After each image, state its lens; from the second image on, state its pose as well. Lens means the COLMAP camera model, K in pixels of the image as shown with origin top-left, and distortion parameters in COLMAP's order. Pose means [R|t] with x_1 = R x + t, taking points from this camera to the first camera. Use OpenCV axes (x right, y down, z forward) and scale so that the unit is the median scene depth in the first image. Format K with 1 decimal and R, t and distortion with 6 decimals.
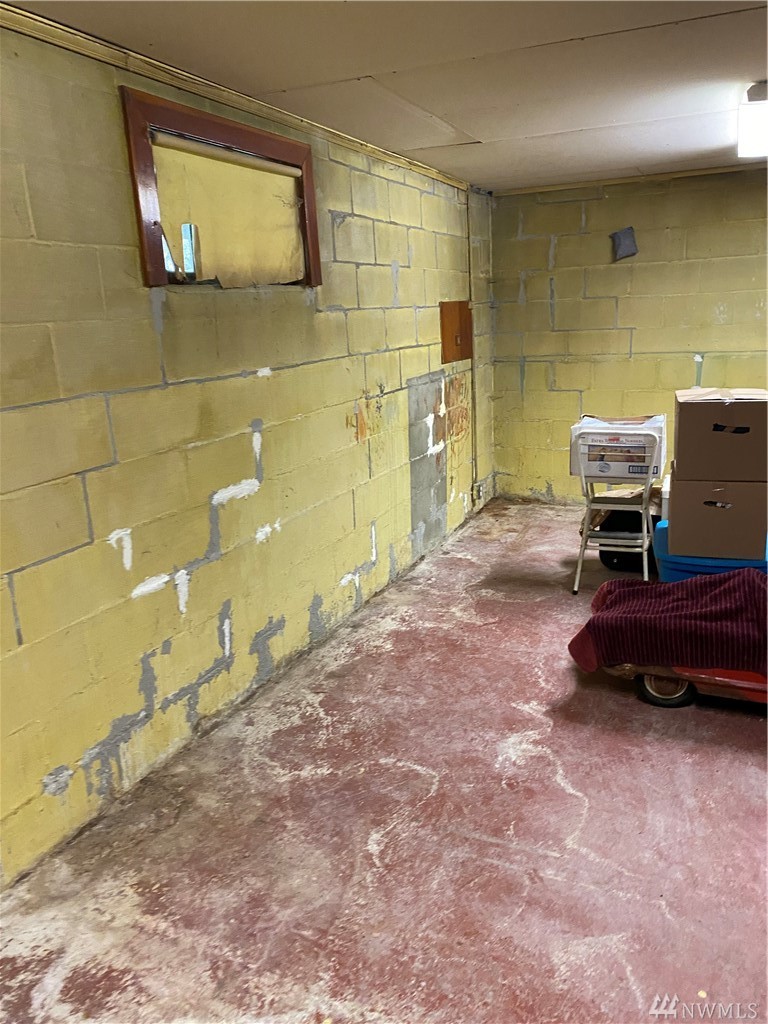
lens RADIAL K [[781.5, 0, 384.0], [0, 781.5, 512.0], [0, 0, 1]] dist [0.004286, -0.004101]
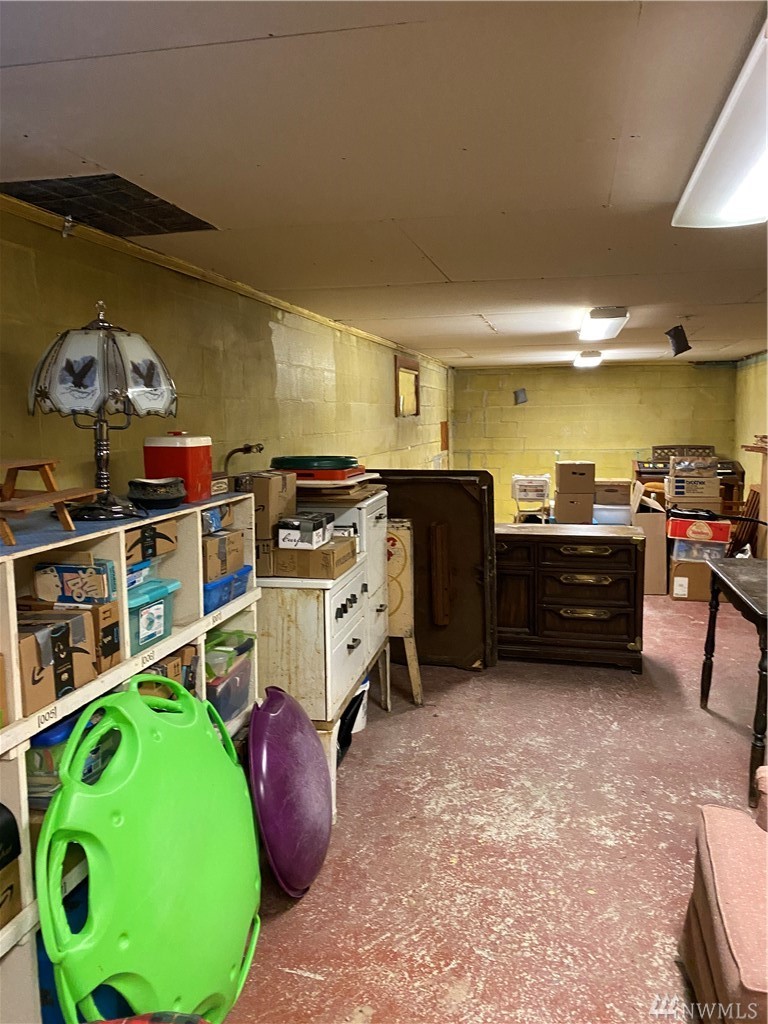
lens RADIAL K [[781.5, 0, 384.0], [0, 781.5, 512.0], [0, 0, 1]] dist [0.004286, -0.004101]
pose [[0.980760, 0.011903, 0.194855, -0.561165], [0.014645, 0.990841, -0.134235, 0.287515], [-0.194668, 0.134505, 0.971603, -1.119245]]
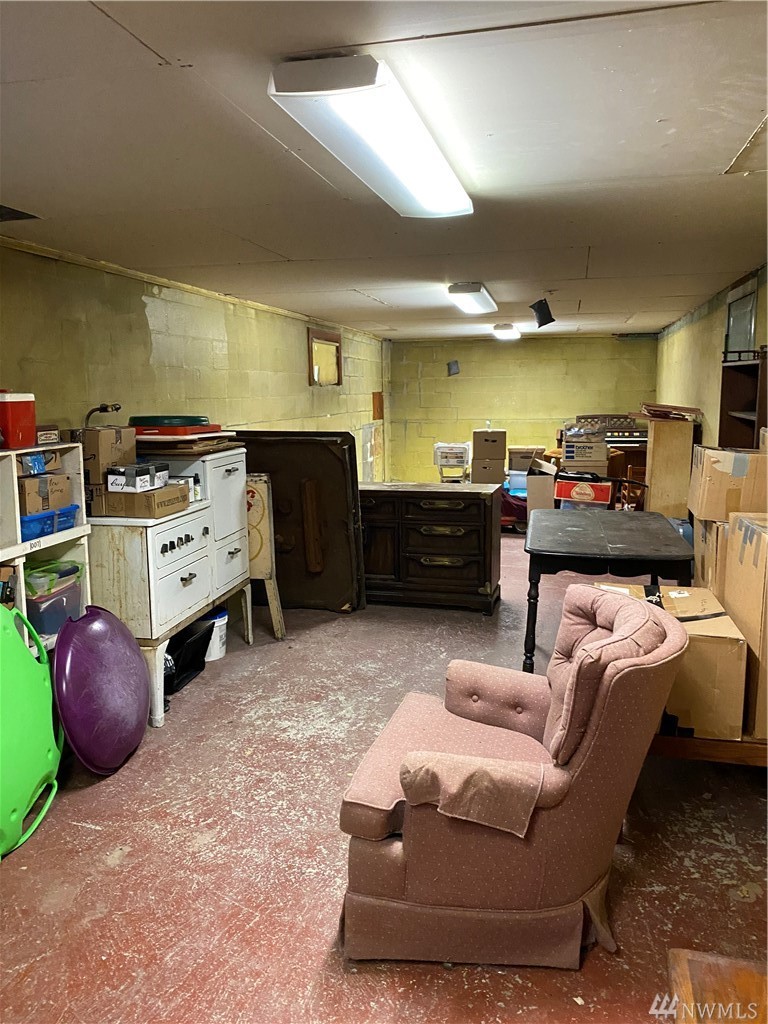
lens RADIAL K [[775.3, 0, 375.2], [0, 775.3, 511.6], [0, 0, 1]] dist [0.051433, -0.155470]
pose [[0.982006, 0.008288, 0.188668, -0.384631], [0.011217, 0.994713, -0.102078, 0.334707], [-0.188516, 0.102357, 0.976721, -1.273175]]
